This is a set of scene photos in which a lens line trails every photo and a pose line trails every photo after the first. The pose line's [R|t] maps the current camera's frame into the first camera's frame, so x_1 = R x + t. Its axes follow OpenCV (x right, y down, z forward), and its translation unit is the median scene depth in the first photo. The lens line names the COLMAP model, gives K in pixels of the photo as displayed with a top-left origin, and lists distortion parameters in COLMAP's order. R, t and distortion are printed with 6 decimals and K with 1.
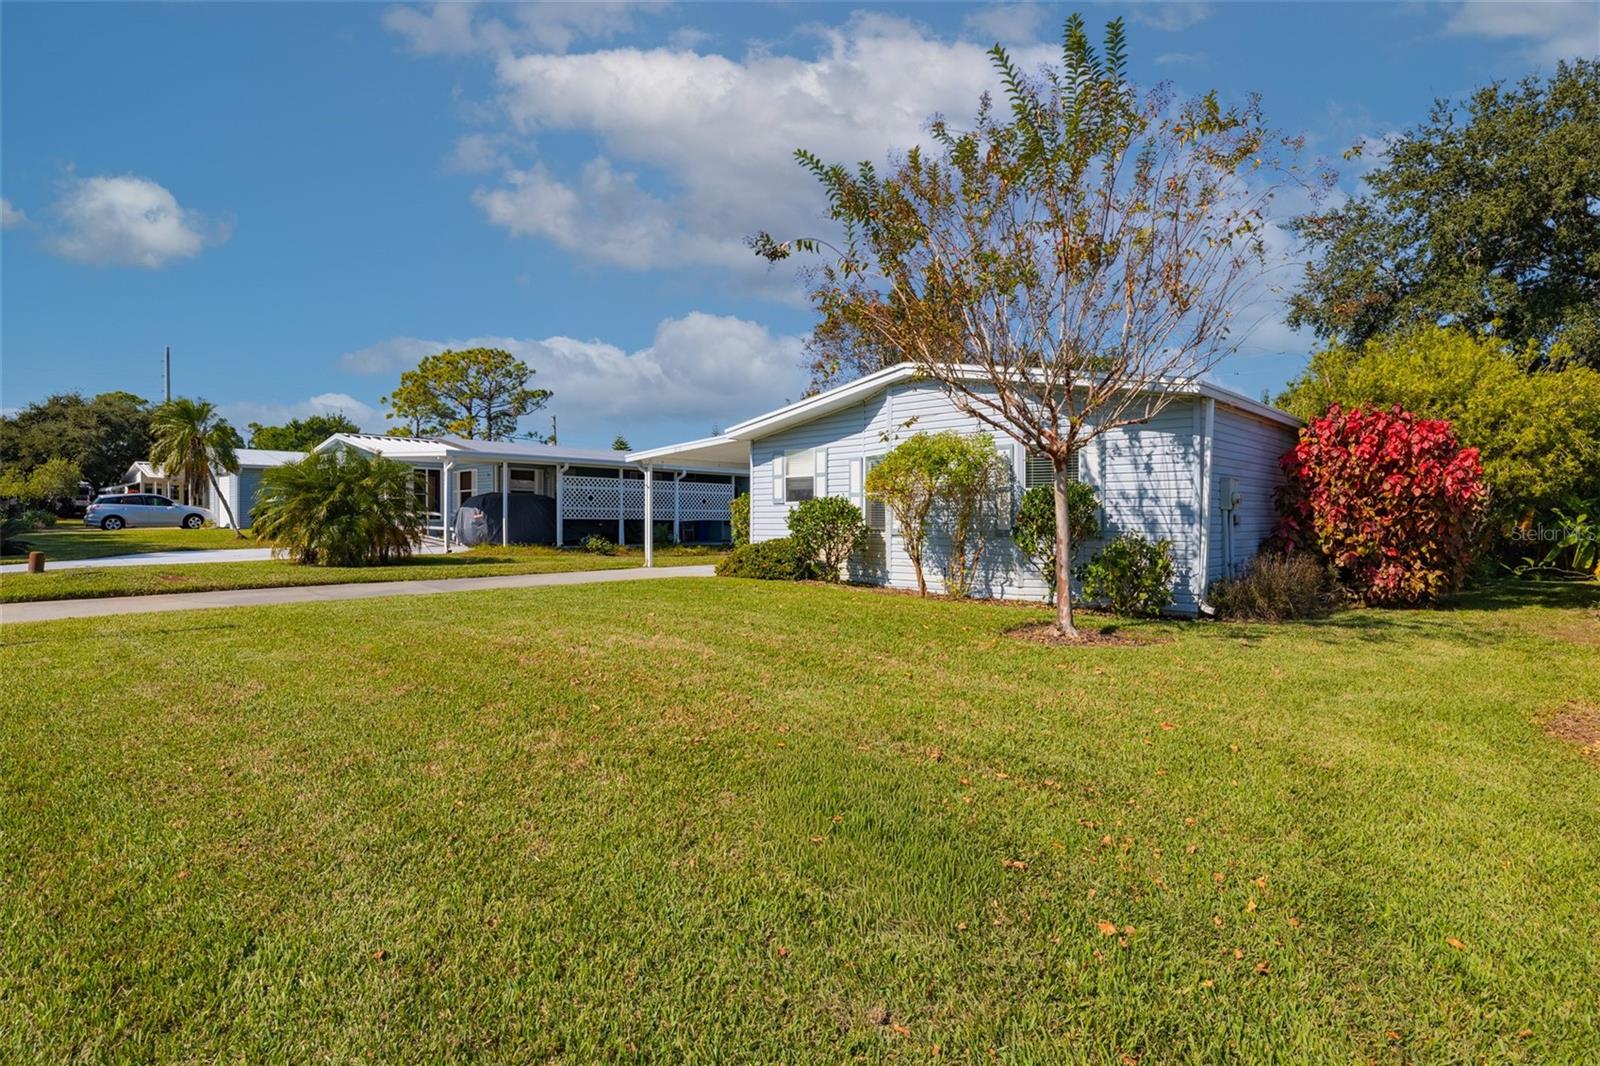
lens RADIAL K [[838.8, 0, 796.2], [0, 838.8, 528.2], [0, 0, 1]] dist [-0.002915, 0.005406]
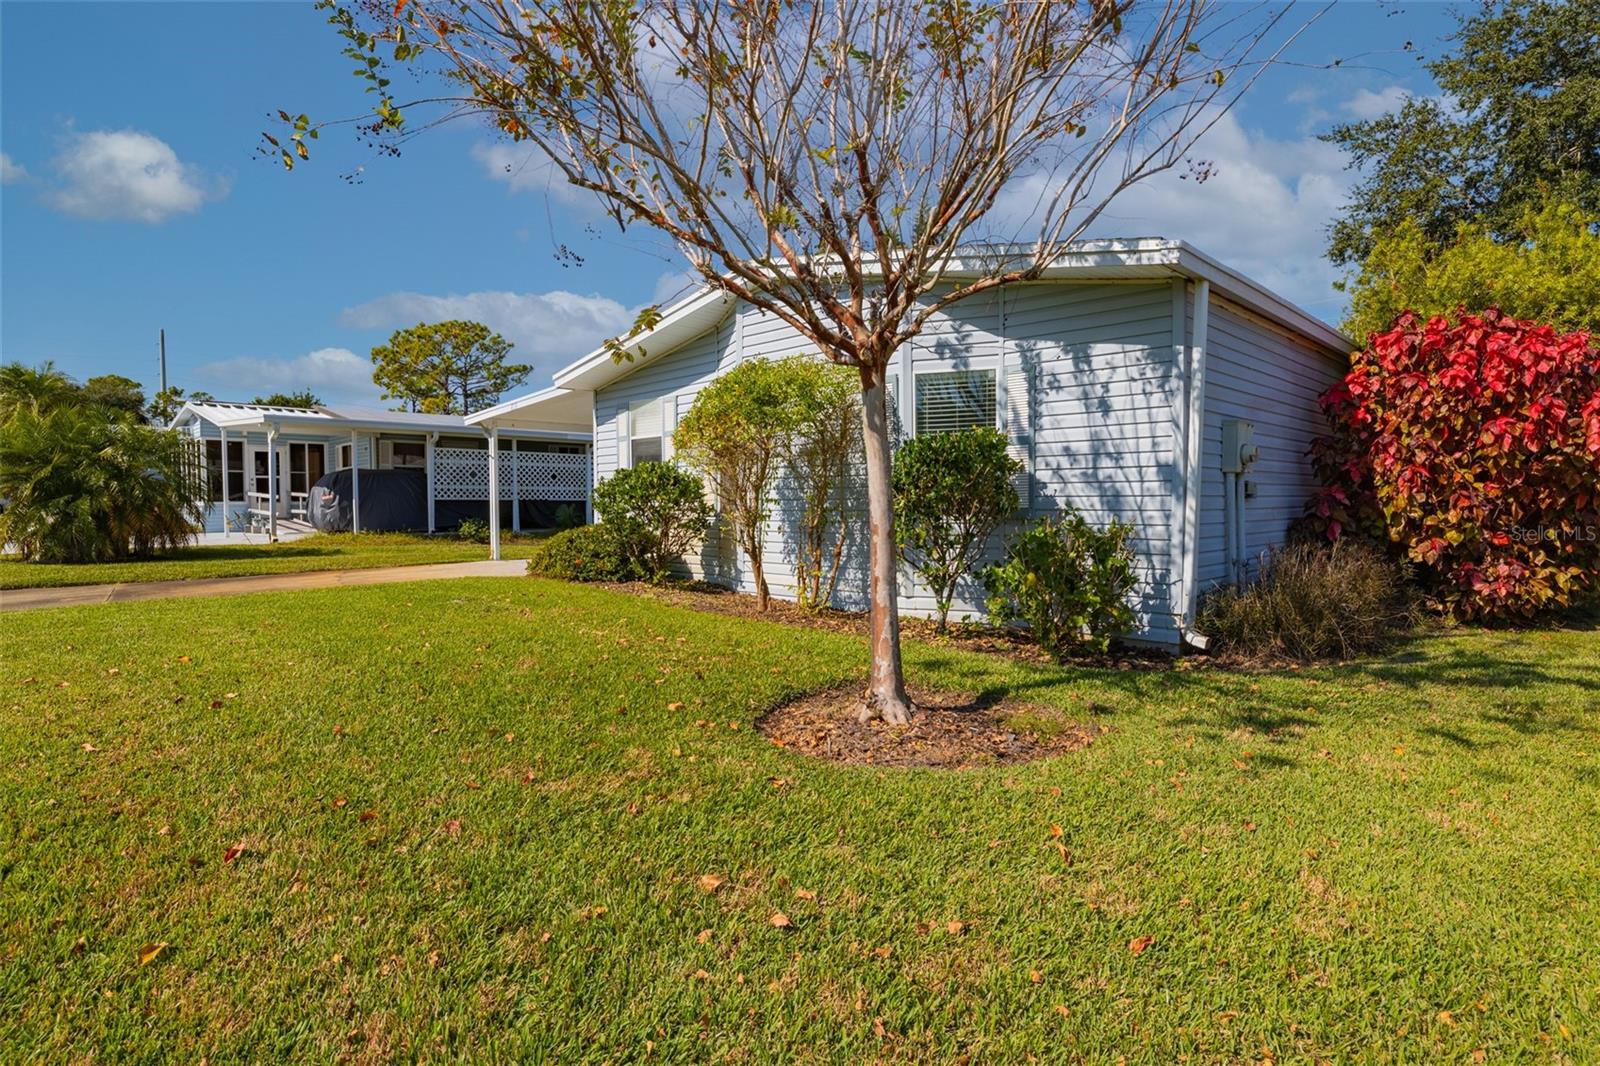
lens RADIAL K [[838.8, 0, 801.9], [0, 838.8, 530.4], [0, 0, 1]] dist [-0.002915, 0.005406]
pose [[0.999598, -0.006757, -0.027533, 0.196467], [0.007421, 0.999682, 0.024092, 0.003188], [0.027362, -0.024286, 0.999331, 0.344971]]
